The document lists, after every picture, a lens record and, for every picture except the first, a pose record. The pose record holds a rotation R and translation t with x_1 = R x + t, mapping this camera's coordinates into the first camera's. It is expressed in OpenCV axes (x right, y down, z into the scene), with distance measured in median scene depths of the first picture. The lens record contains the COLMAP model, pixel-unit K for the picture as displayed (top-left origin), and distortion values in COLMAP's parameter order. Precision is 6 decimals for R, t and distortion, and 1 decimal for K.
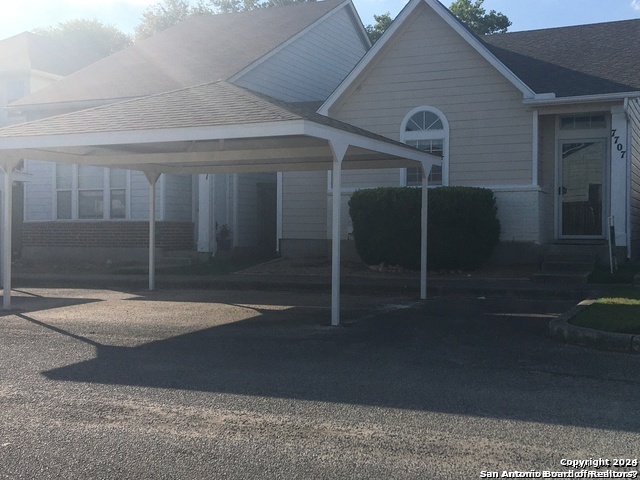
lens RADIAL K [[835.9, 0, 320.1], [0, 835.9, 238.6], [0, 0, 1]] dist [0.015402, 0.000000]
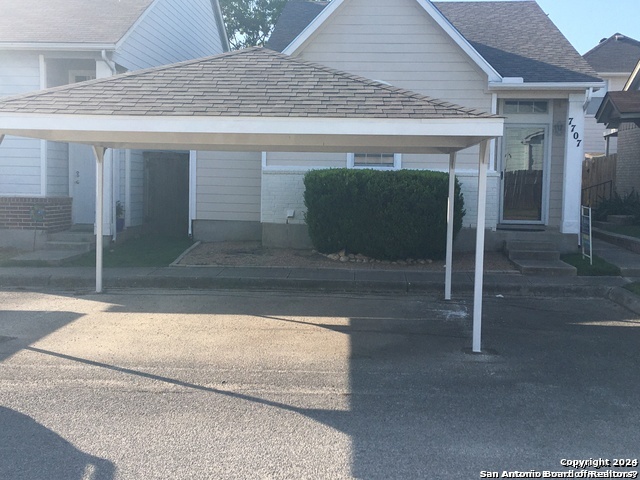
lens RADIAL K [[835.9, 0, 320.4], [0, 835.9, 241.3], [0, 0, 1]] dist [0.015402, 0.000000]
pose [[0.934770, -0.011182, 0.355079, -0.278216], [-0.012185, 0.997907, 0.063503, -0.040759], [-0.355046, -0.063687, 0.932677, 0.153409]]
